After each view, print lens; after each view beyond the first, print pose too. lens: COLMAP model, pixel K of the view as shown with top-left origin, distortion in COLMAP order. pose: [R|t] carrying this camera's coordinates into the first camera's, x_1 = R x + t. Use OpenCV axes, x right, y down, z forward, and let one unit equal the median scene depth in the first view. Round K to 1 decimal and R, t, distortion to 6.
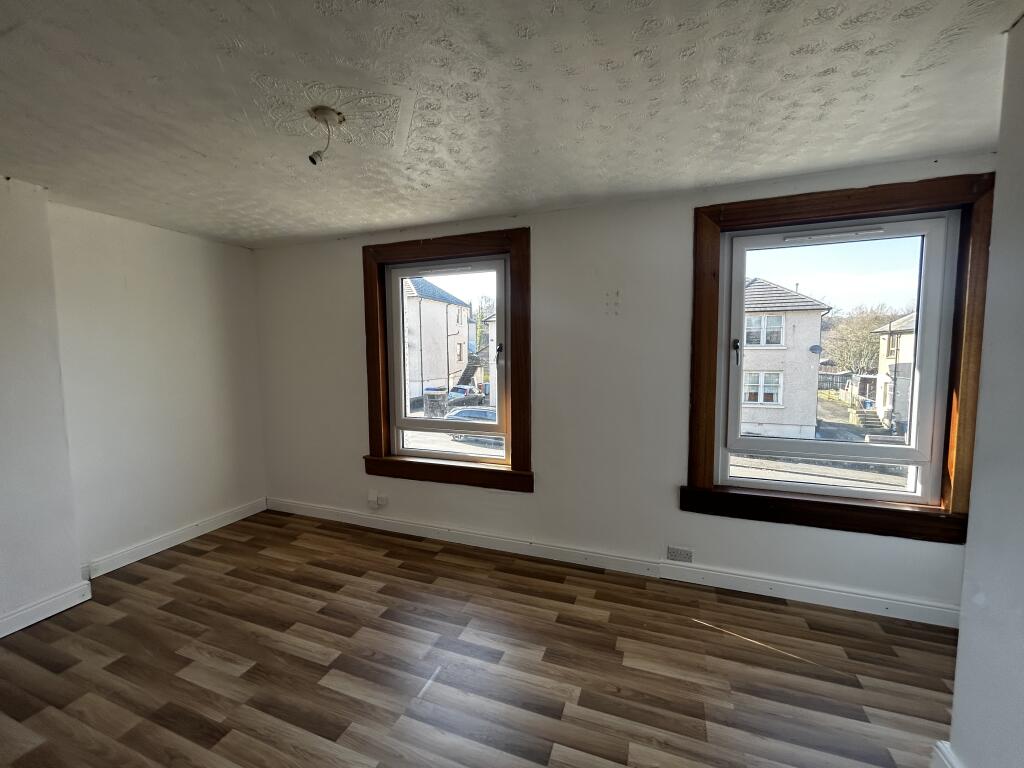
lens RADIAL K [[408.7, 0, 512.0], [0, 408.7, 384.0], [0, 0, 1]] dist [-0.004420, 0.000519]
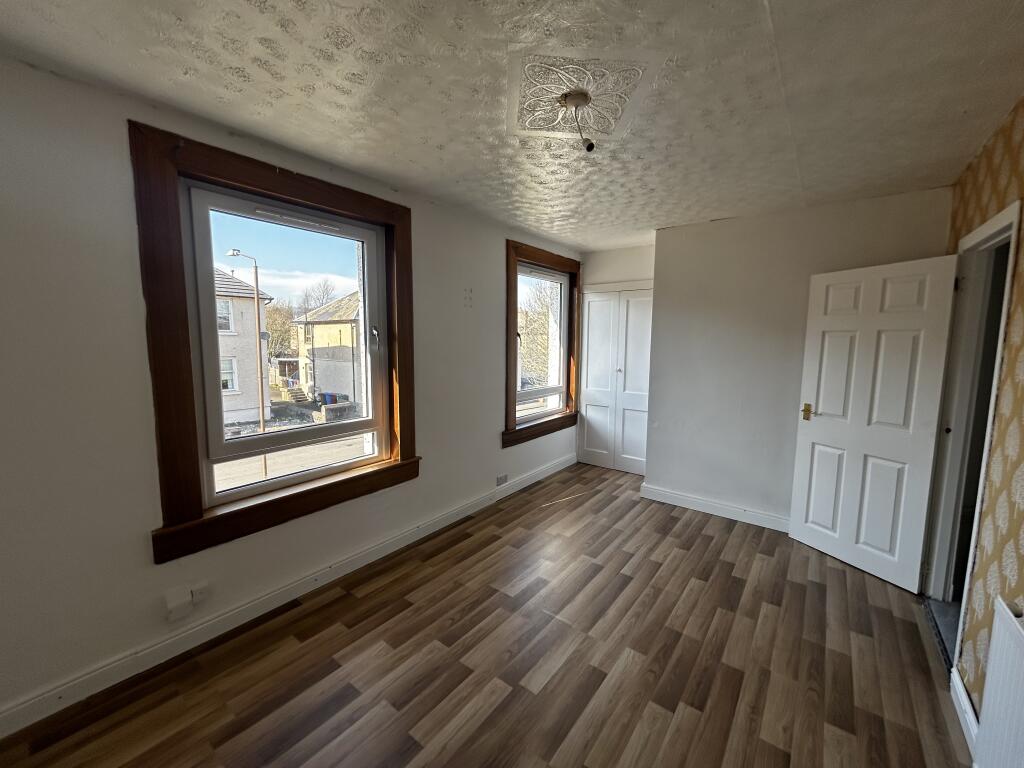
lens RADIAL K [[408.7, 0, 512.0], [0, 408.7, 384.0], [0, 0, 1]] dist [-0.004420, 0.000519]
pose [[0.299081, -0.098312, 0.949150, -0.876879], [0.066399, 0.994412, 0.082078, -0.030974], [-0.951915, 0.038475, 0.303938, 0.500363]]
